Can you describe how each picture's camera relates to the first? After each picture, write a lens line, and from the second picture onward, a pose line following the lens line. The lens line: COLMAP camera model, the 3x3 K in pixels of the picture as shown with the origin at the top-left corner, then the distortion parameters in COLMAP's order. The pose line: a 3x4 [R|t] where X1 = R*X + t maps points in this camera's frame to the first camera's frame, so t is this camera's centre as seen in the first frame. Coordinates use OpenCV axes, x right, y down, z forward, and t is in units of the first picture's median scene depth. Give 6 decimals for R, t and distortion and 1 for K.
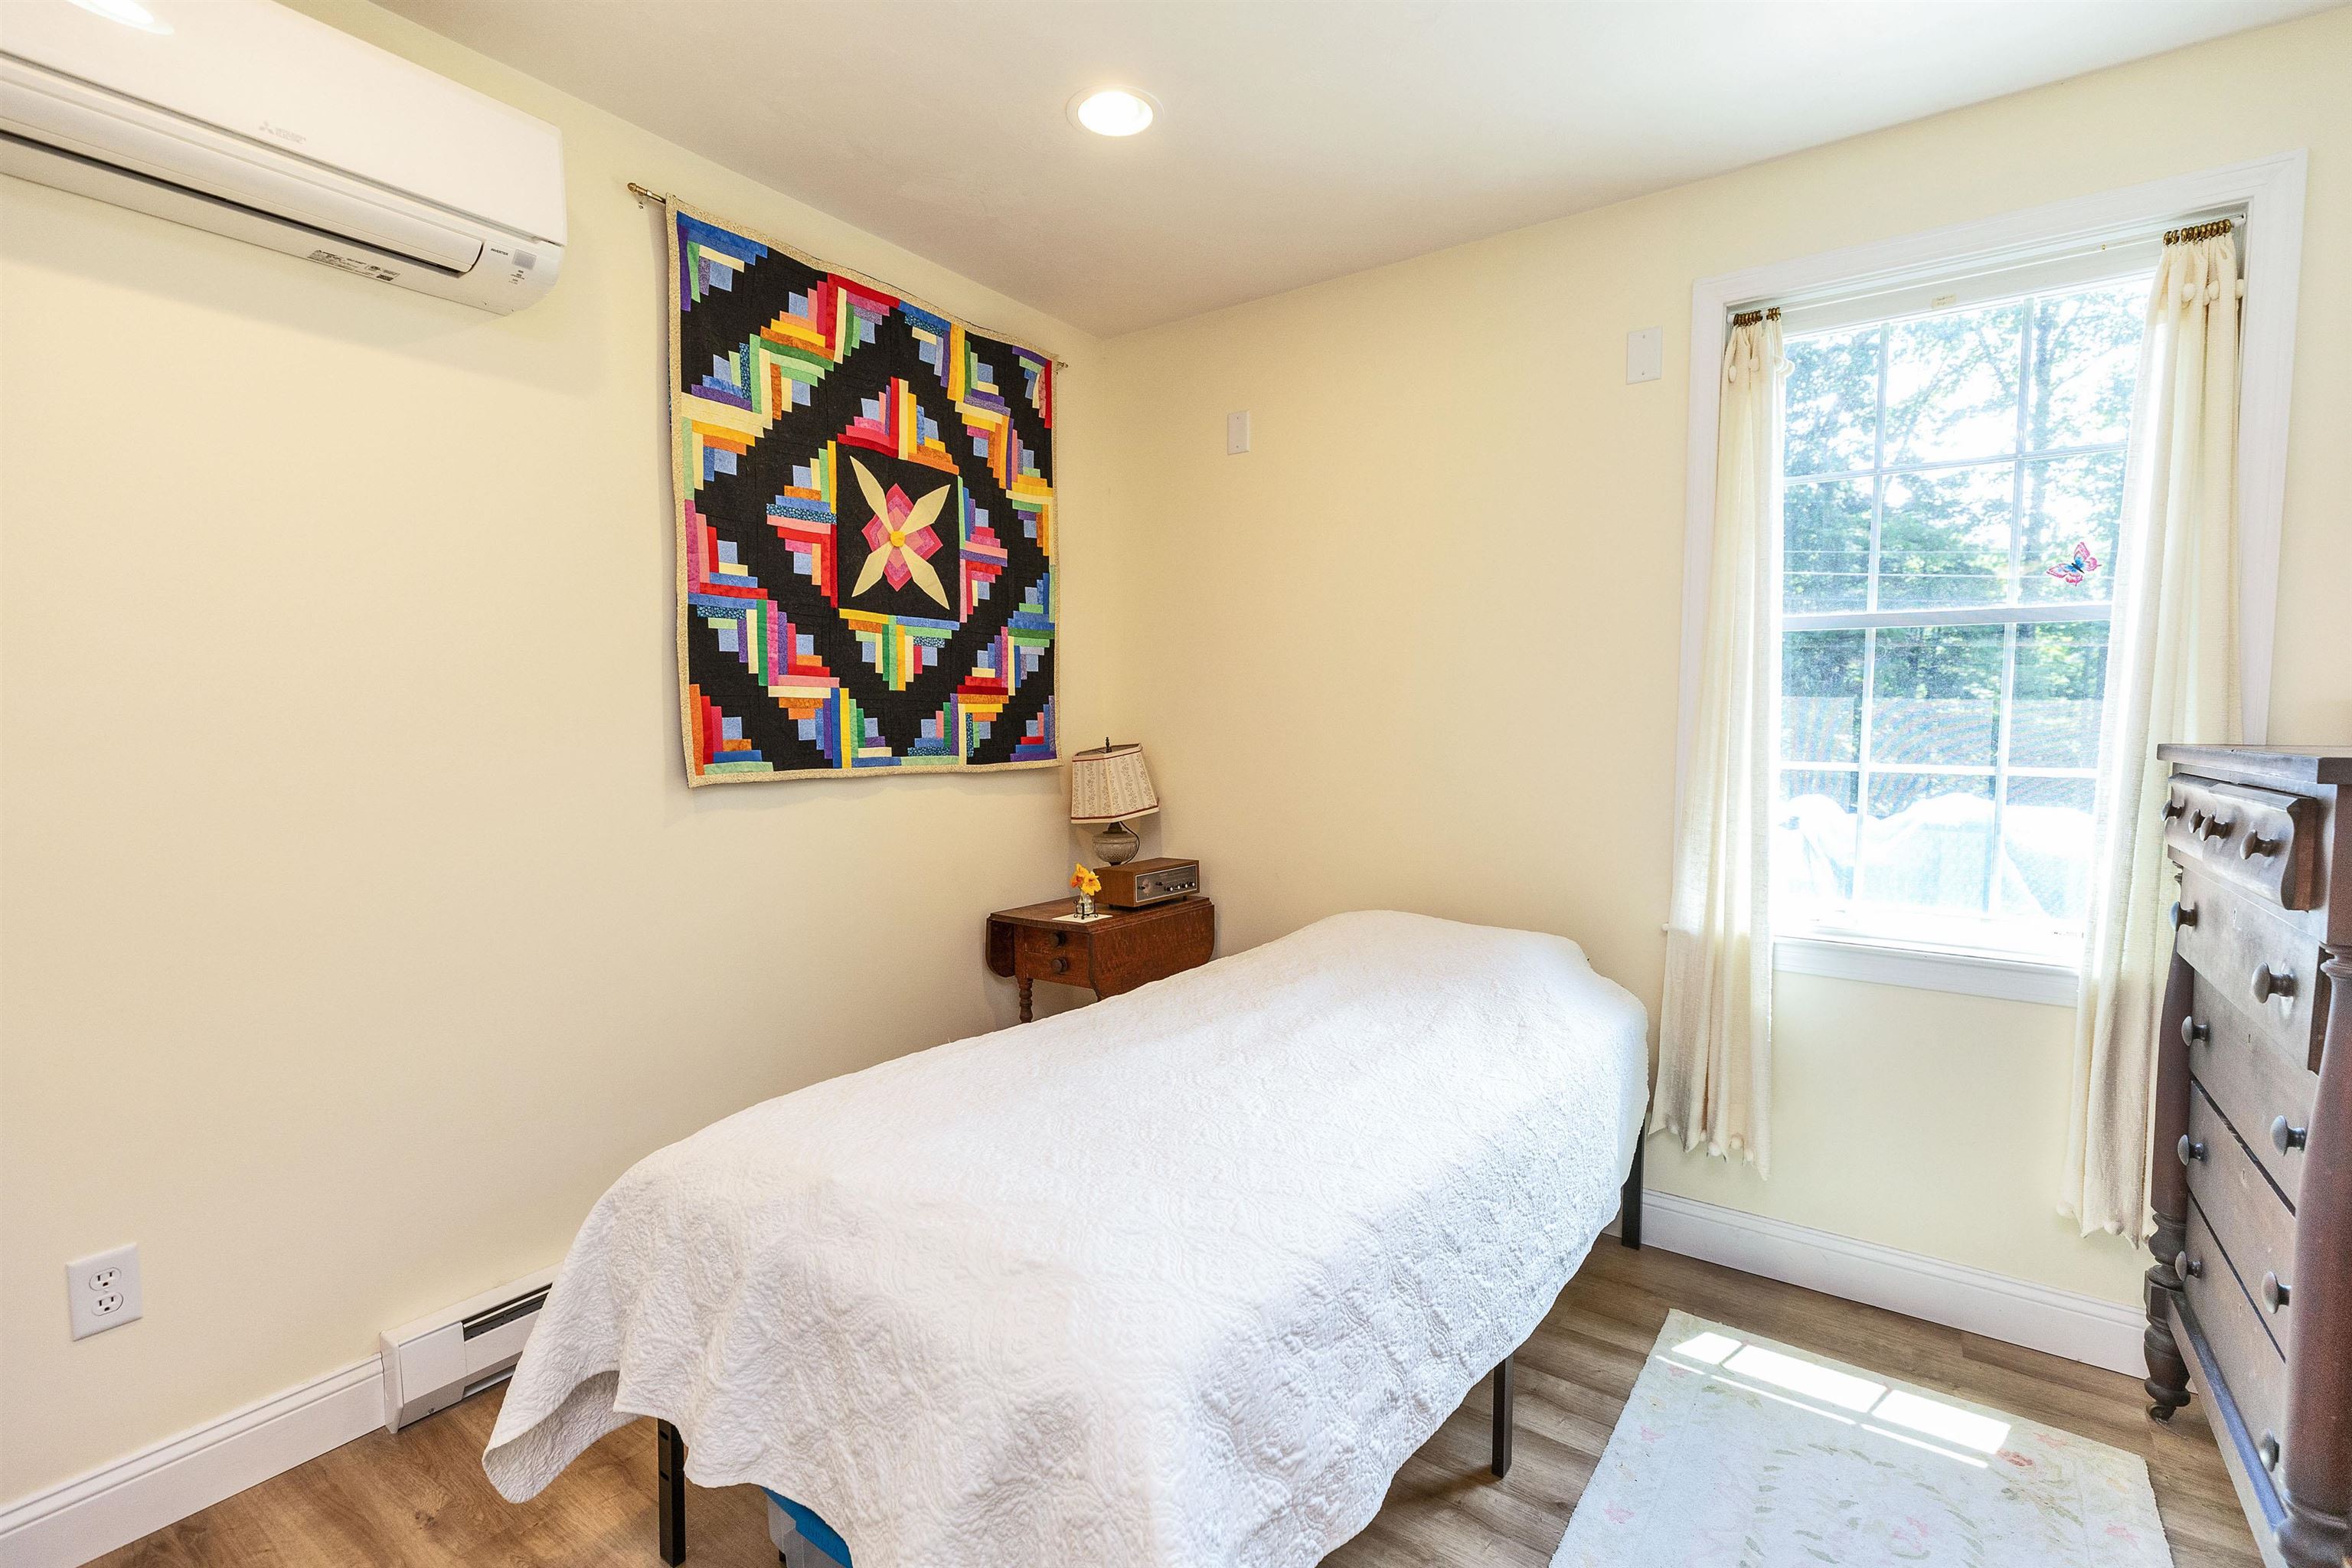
lens RADIAL K [[1065.9, 0, 1171.3], [0, 1065.9, 789.1], [0, 0, 1]] dist [0.004277, -0.000097]
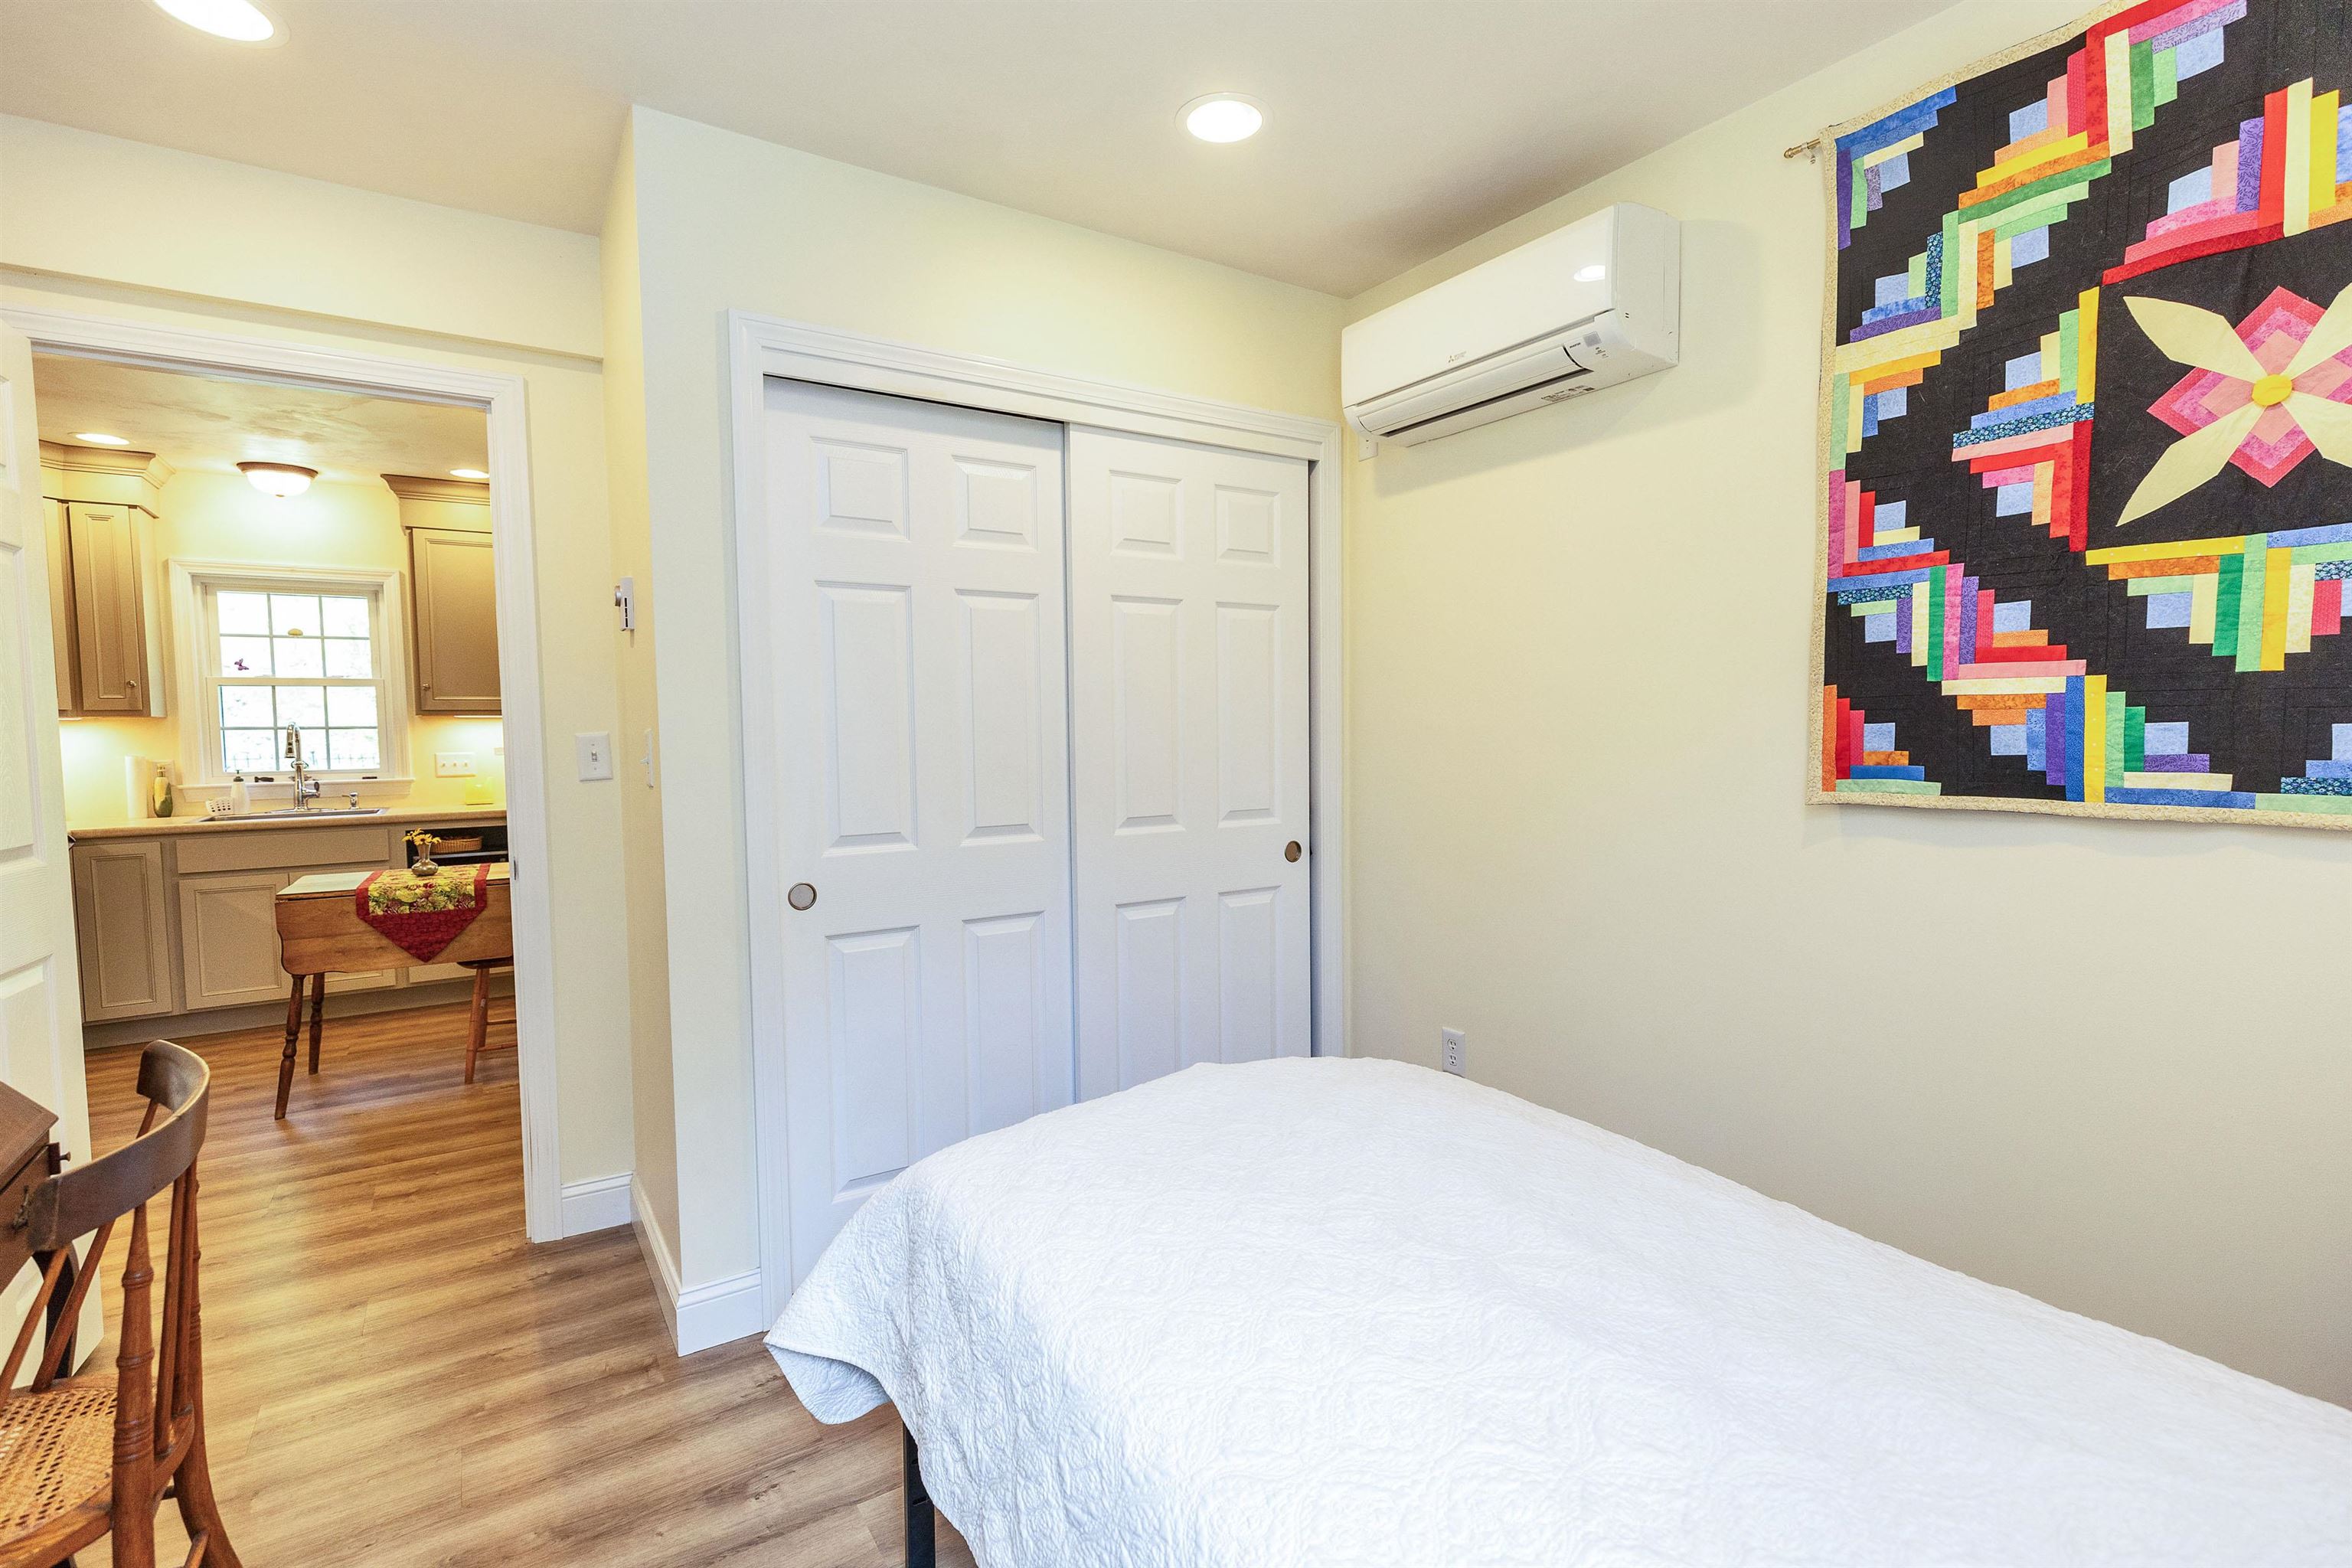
lens RADIAL K [[1065.9, 0, 1170.7], [0, 1065.9, 780.6], [0, 0, 1]] dist [0.004277, -0.000097]
pose [[-0.369510, 0.051587, -0.927794, 0.511961], [-0.051496, 0.995787, 0.075876, -0.055733], [0.927799, 0.075814, -0.365296, 0.771656]]
